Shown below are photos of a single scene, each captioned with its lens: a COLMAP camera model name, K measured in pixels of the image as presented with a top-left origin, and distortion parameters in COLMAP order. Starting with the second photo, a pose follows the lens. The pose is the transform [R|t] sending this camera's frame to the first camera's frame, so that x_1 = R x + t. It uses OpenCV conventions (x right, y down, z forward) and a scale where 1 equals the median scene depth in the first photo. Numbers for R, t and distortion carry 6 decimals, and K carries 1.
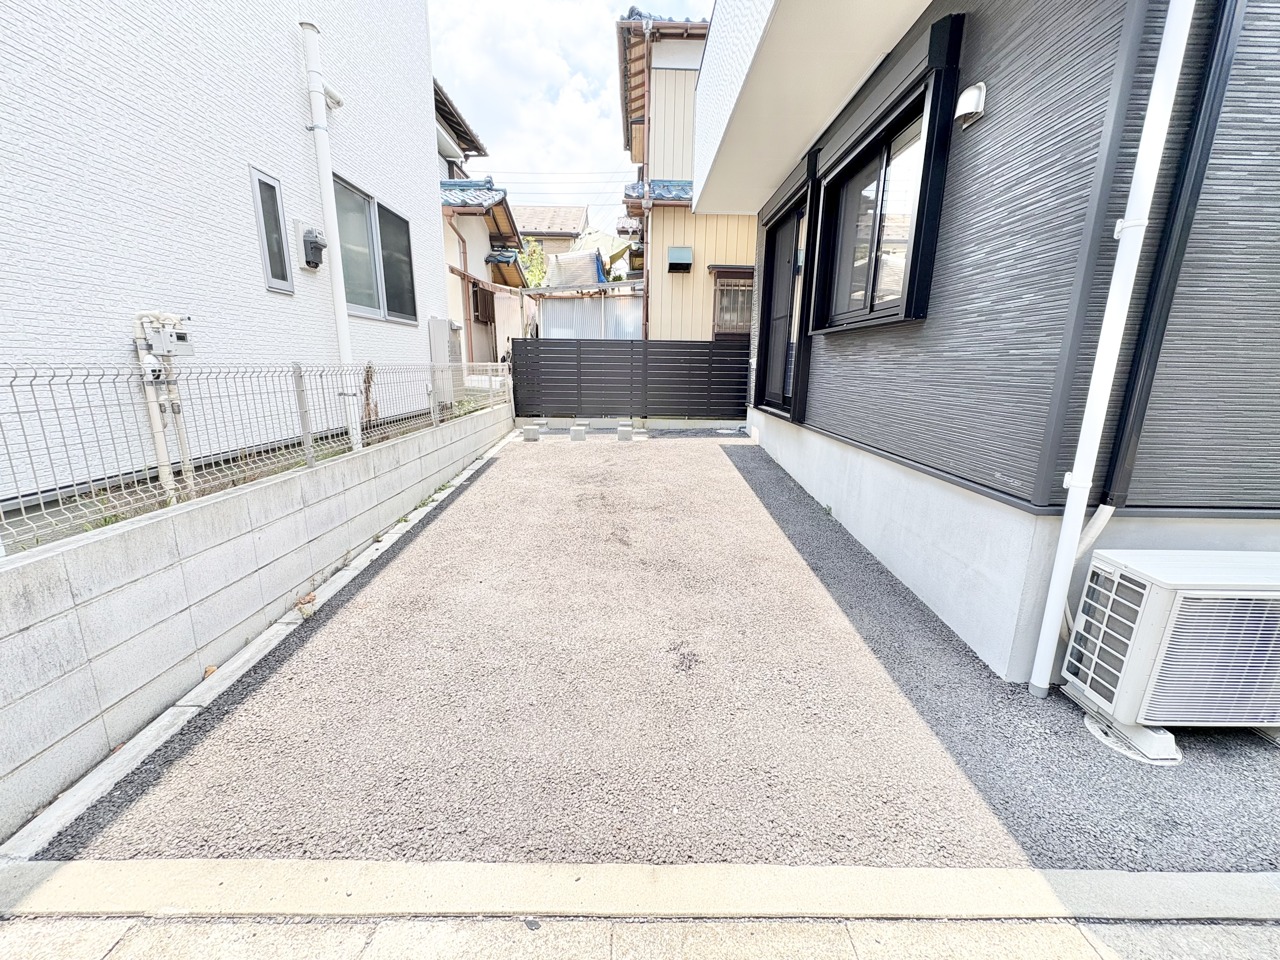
lens RADIAL K [[510.4, 0, 640.8], [0, 510.4, 480.3], [0, 0, 1]] dist [0.000911, -0.000042]
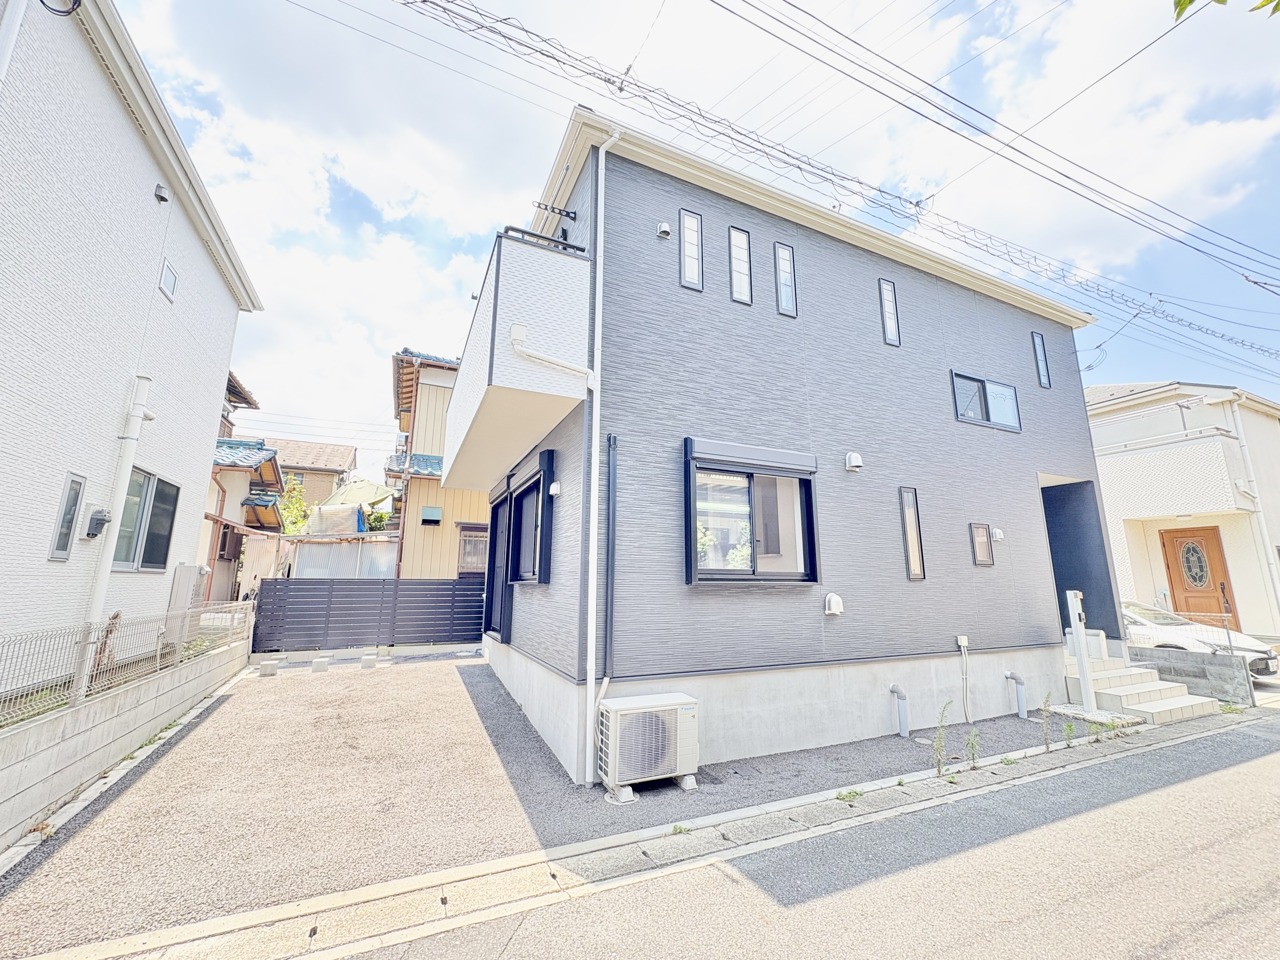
lens RADIAL K [[510.4, 0, 640.8], [0, 510.4, 480.3], [0, 0, 1]] dist [0.000911, -0.000042]
pose [[0.911160, 0.069144, 0.406209, 0.051216], [0.102597, 0.916703, -0.386173, 0.063528], [-0.399074, 0.393541, 0.828169, -0.559869]]
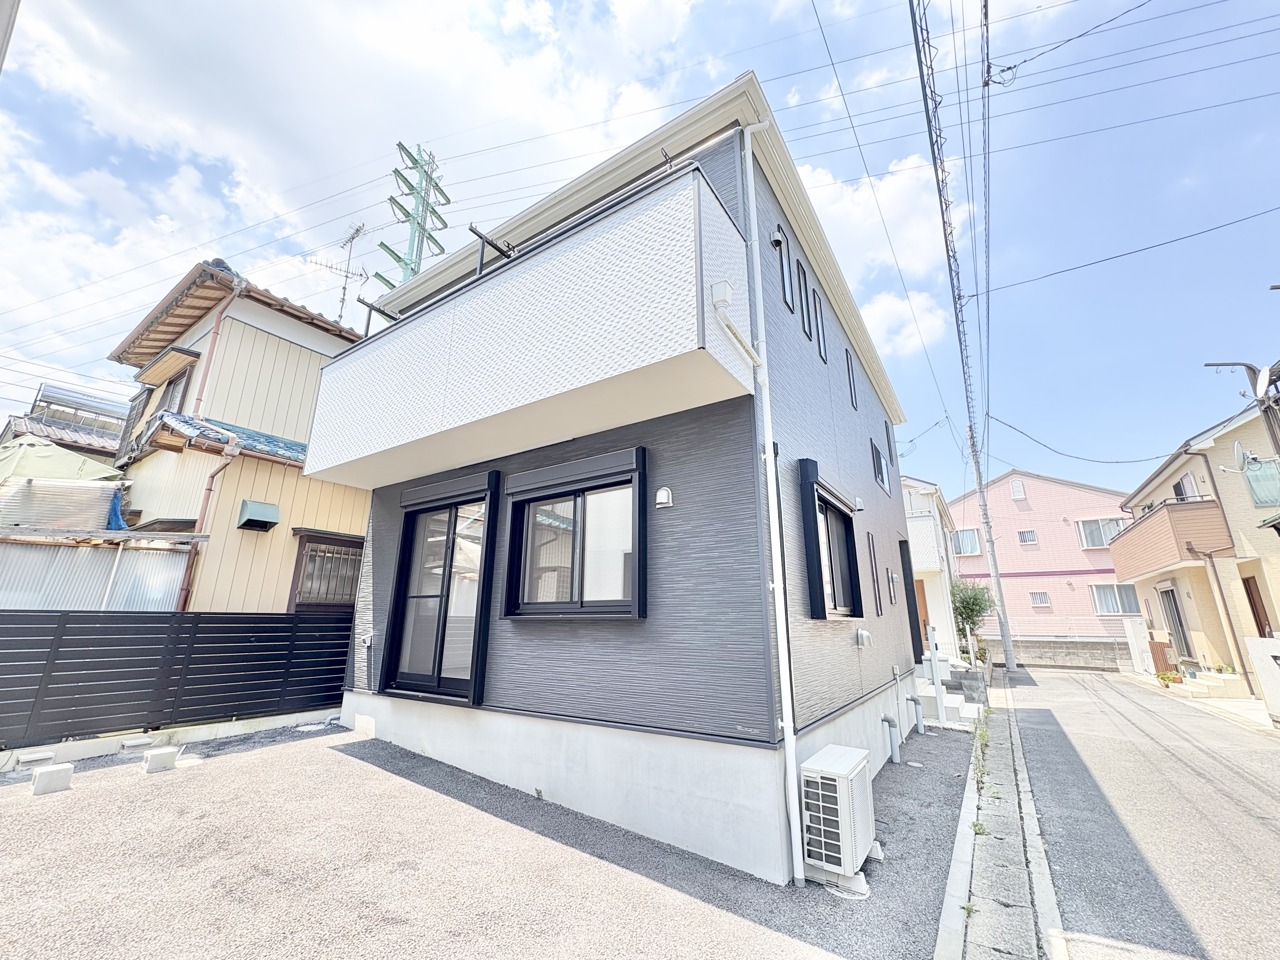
lens RADIAL K [[510.4, 0, 640.8], [0, 510.4, 480.3], [0, 0, 1]] dist [0.000911, -0.000042]
pose [[0.565773, 0.207463, 0.798035, -0.455725], [0.191145, 0.908468, -0.371685, -0.092302], [-0.802100, 0.362830, 0.474331, 0.126975]]
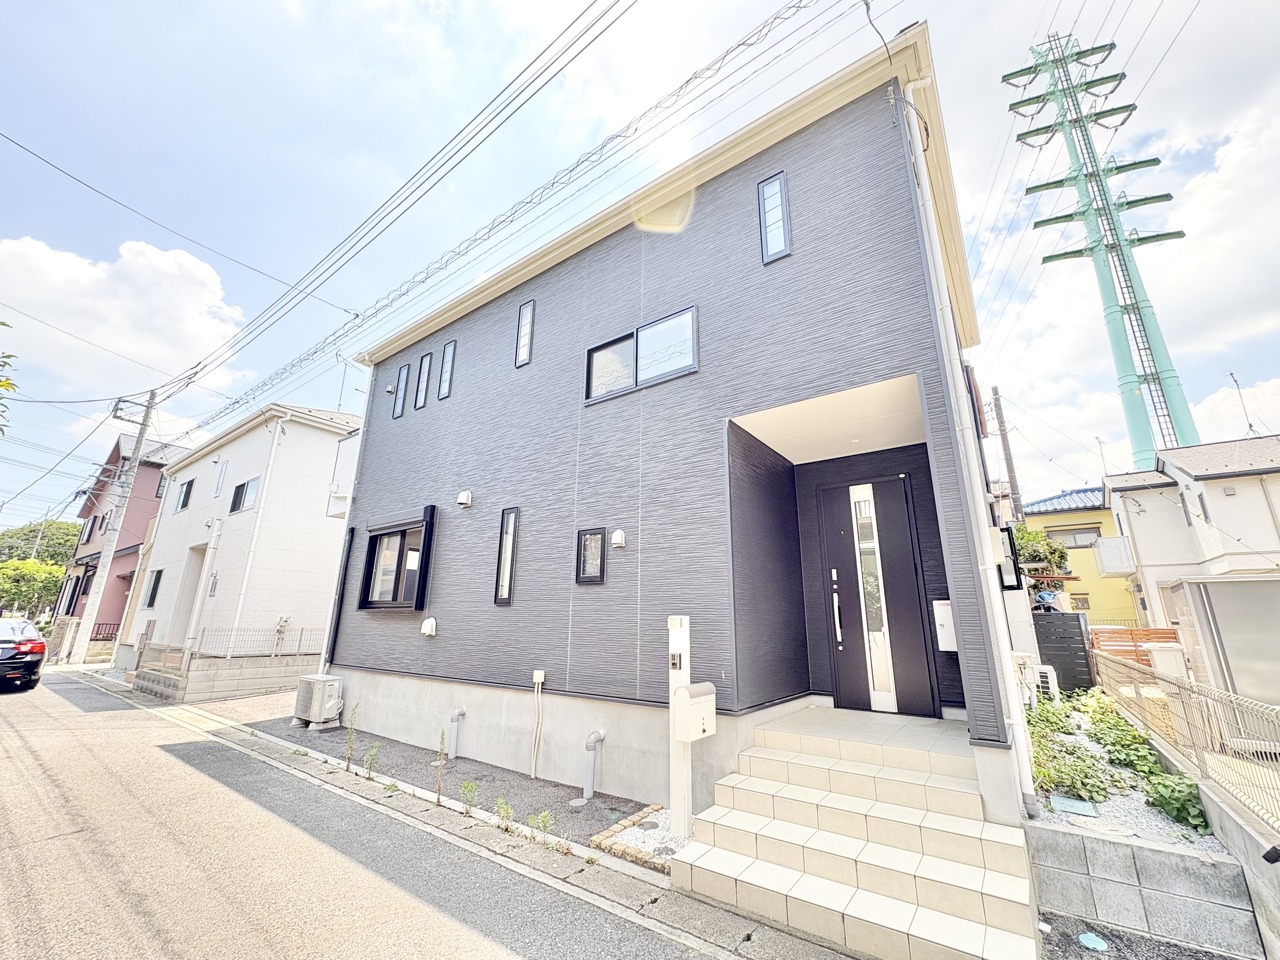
lens RADIAL K [[510.4, 0, 640.8], [0, 510.4, 480.3], [0, 0, 1]] dist [0.000911, -0.000042]
pose [[0.801092, -0.168930, -0.574207, 2.552039], [-0.131235, 0.886428, -0.443873, 0.110680], [0.583977, 0.430939, 0.687941, -0.438774]]
